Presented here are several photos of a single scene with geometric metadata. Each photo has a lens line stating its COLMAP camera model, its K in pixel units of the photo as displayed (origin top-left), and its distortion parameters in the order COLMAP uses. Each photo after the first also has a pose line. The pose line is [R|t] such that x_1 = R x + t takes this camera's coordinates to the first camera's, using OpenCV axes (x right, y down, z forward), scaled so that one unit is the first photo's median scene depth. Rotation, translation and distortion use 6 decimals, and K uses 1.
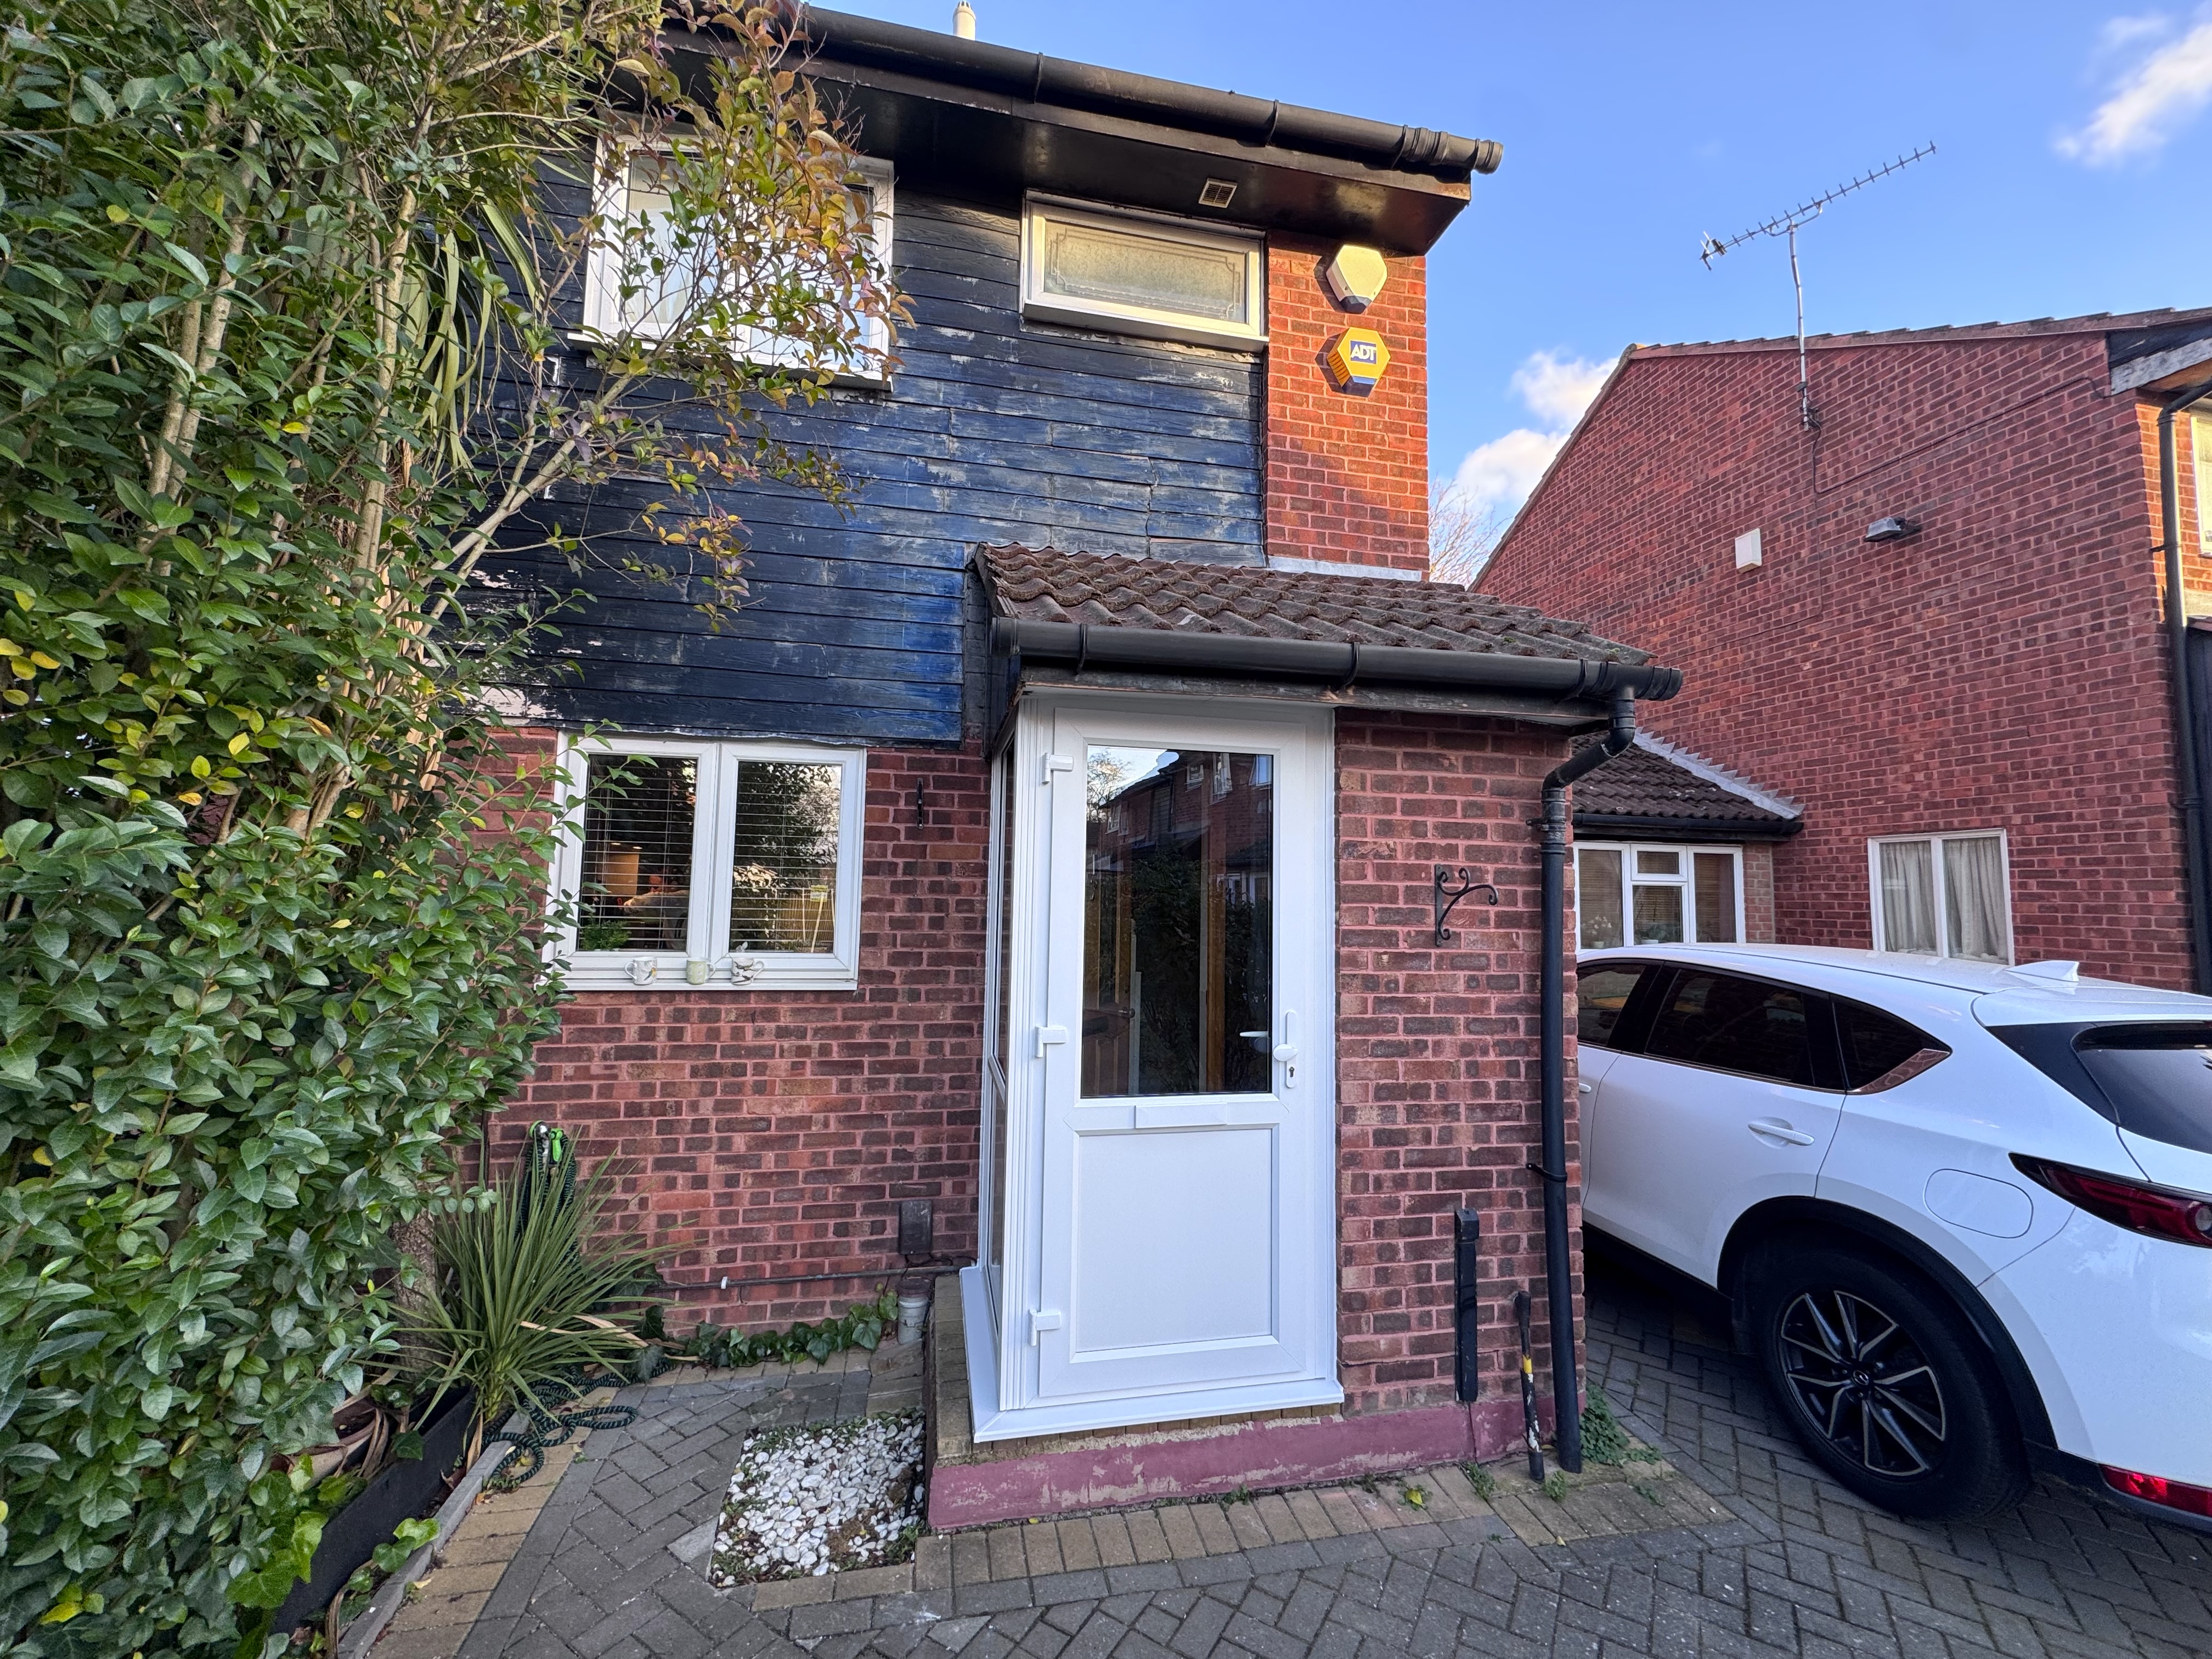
lens RADIAL K [[881.6, 0, 1107.6], [0, 881.6, 829.4], [0, 0, 1]] dist [-0.001251, 0.000002]
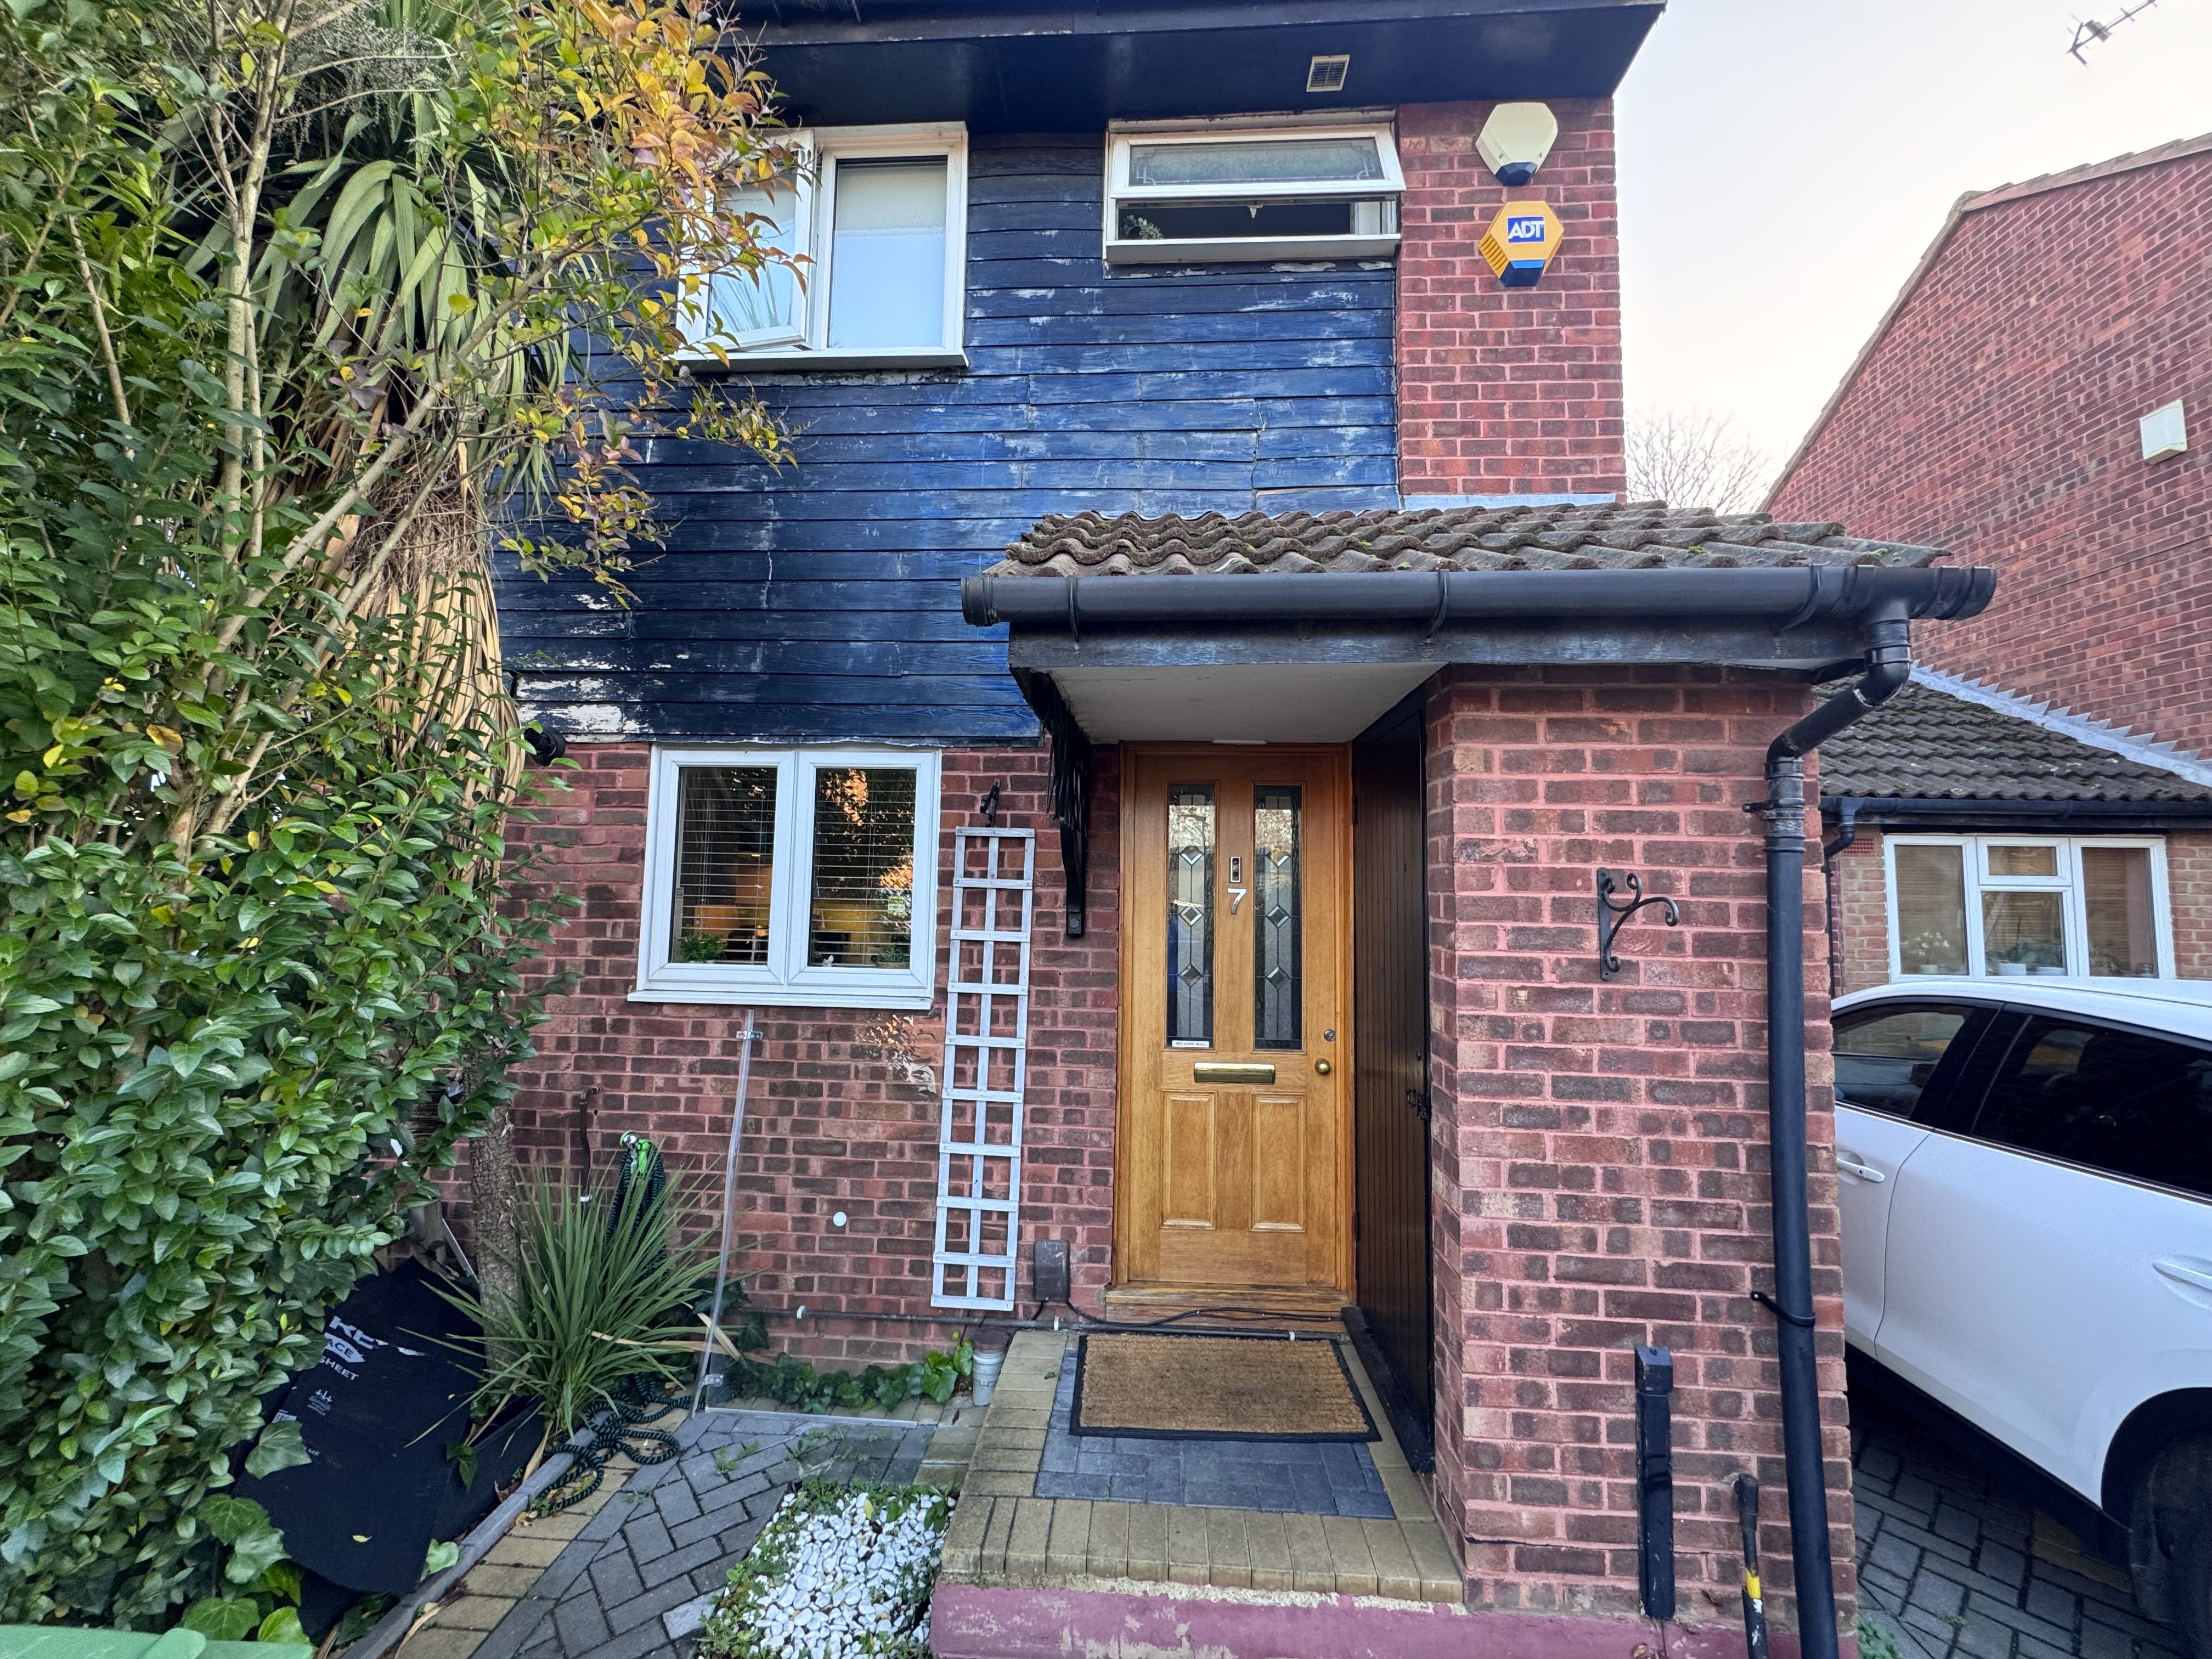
lens RADIAL K [[880.8, 0, 1106.0], [0, 880.8, 829.5], [0, 0, 1]] dist [-0.001855, -0.000076]
pose [[0.965226, -0.021483, -0.260533, 0.156605], [0.019695, 0.999761, -0.009472, 0.005631], [0.260674, 0.004012, 0.965419, 0.171339]]
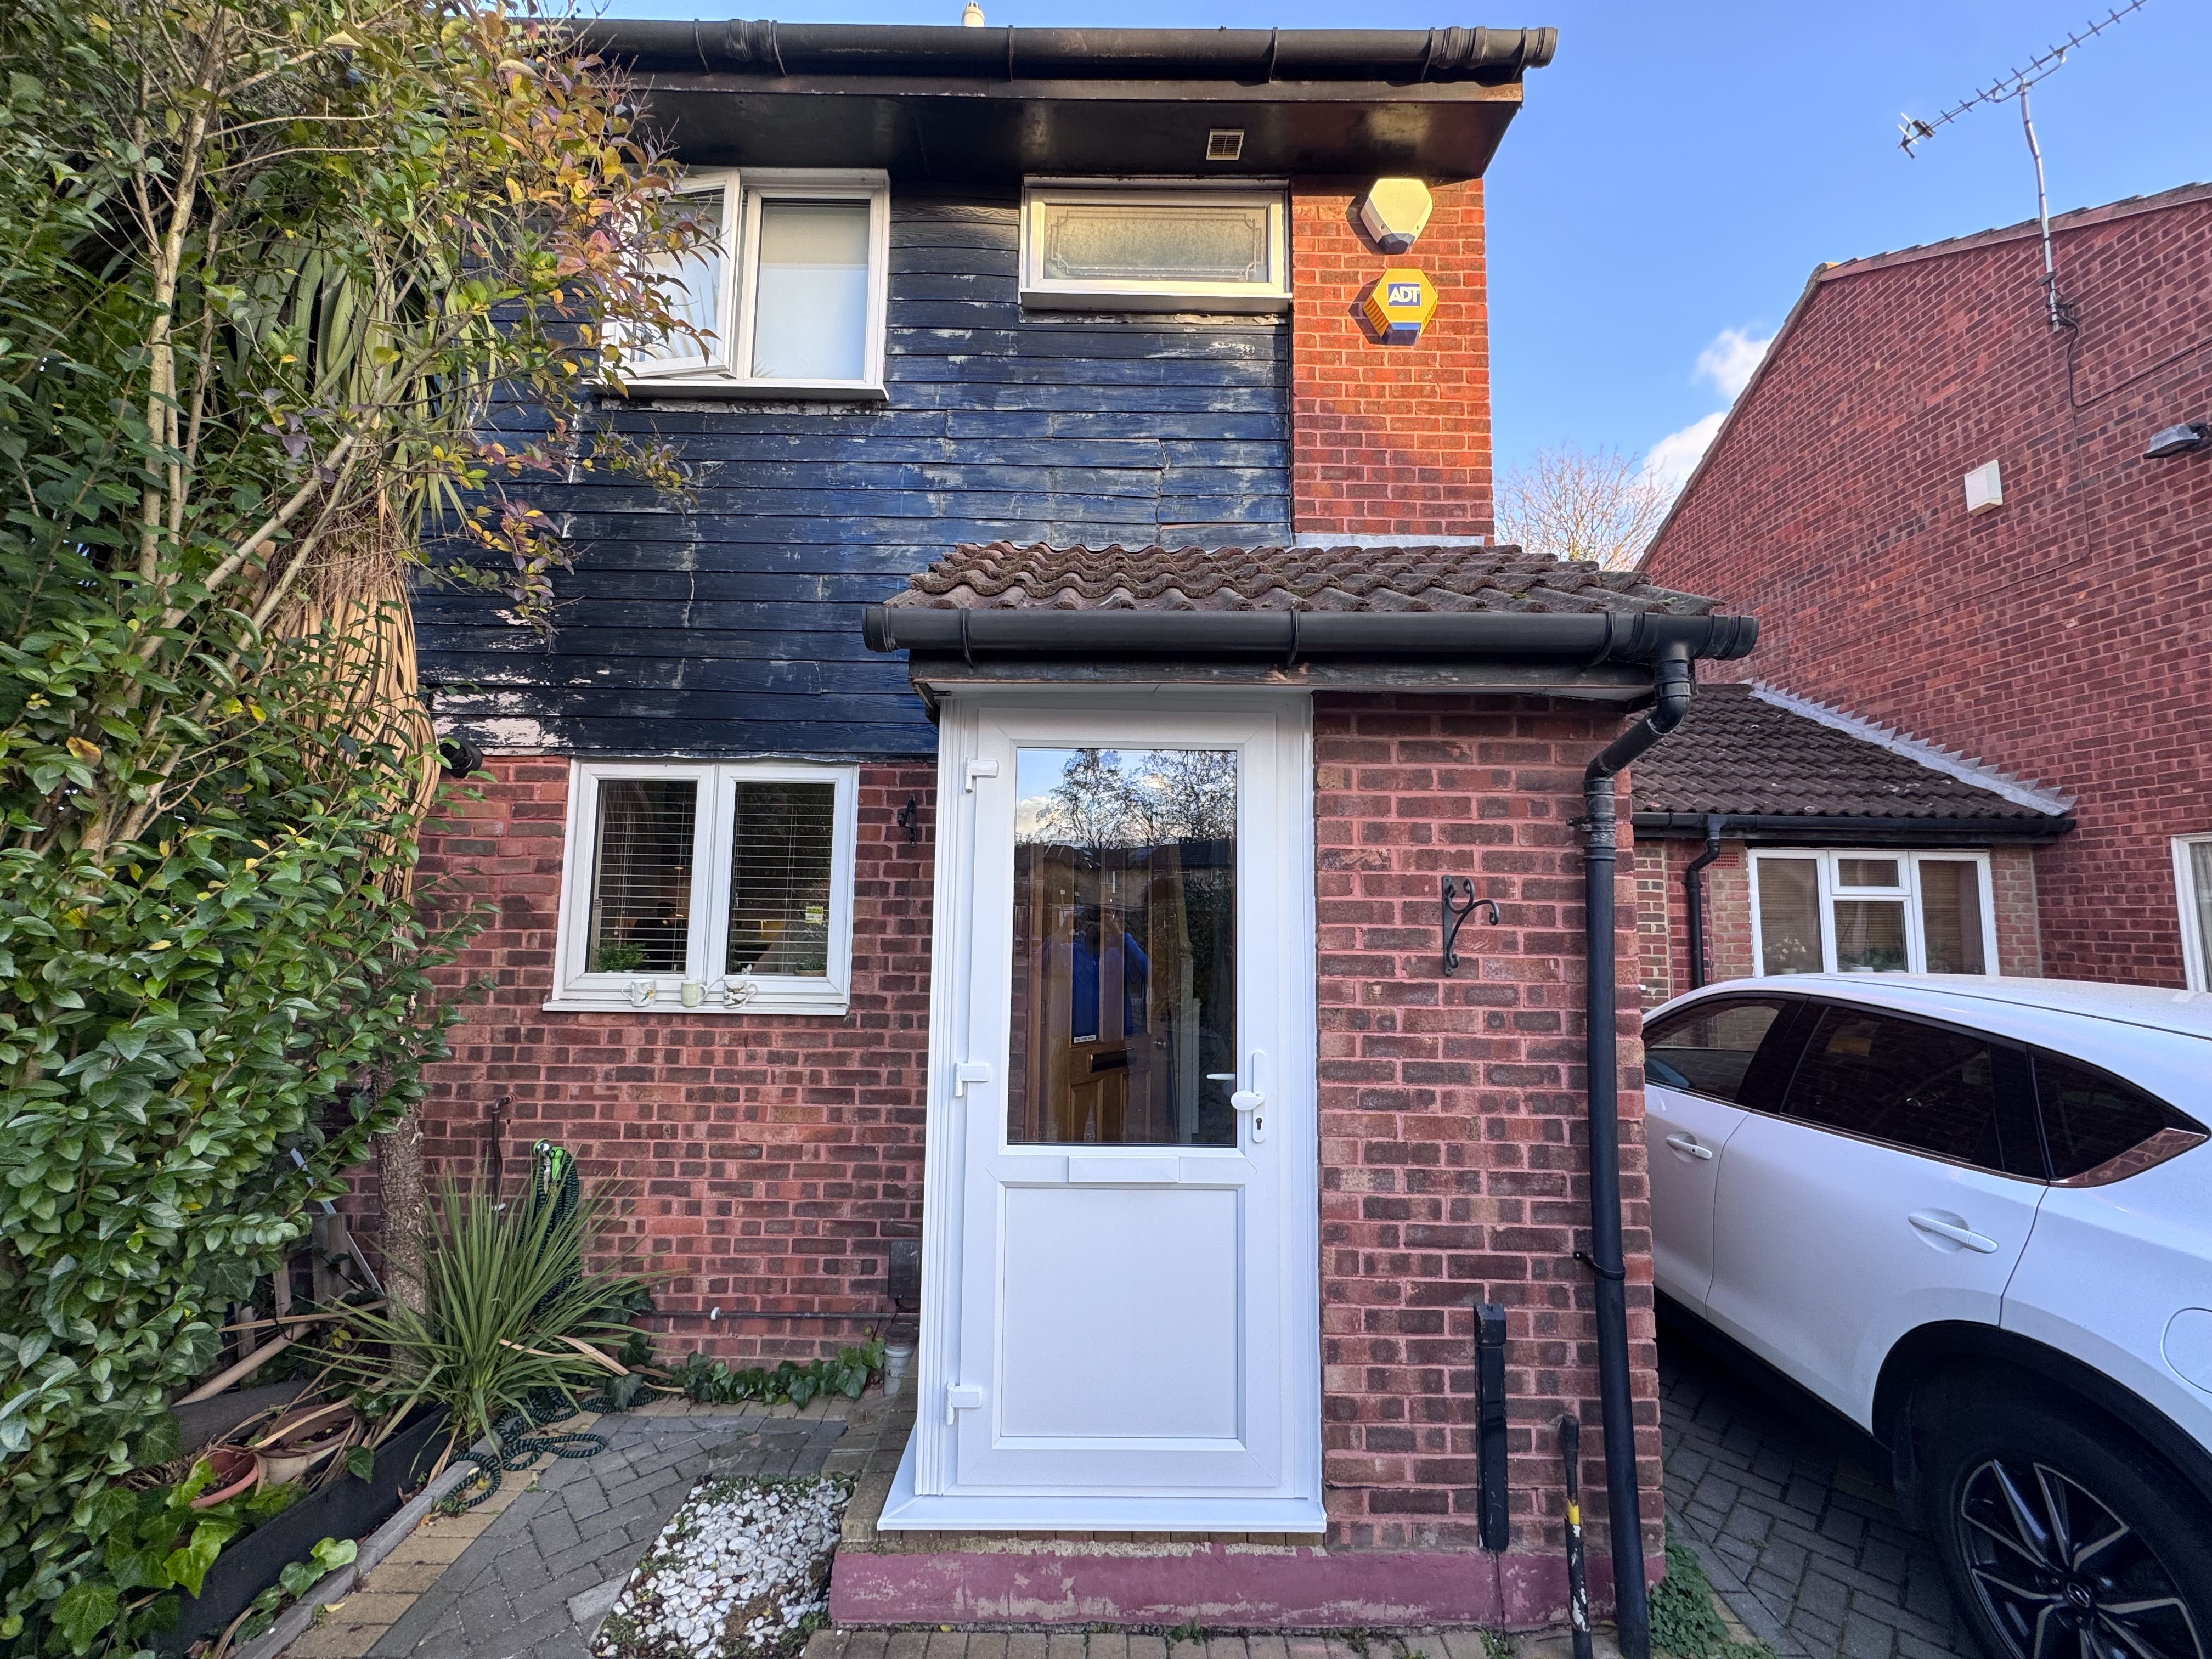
lens RADIAL K [[881.6, 0, 1107.6], [0, 881.6, 829.4], [0, 0, 1]] dist [-0.001251, 0.000002]
pose [[0.980126, -0.023933, -0.196927, 0.212990], [0.019165, 0.999476, -0.026081, 0.011192], [0.197448, 0.021789, 0.980071, 0.122275]]
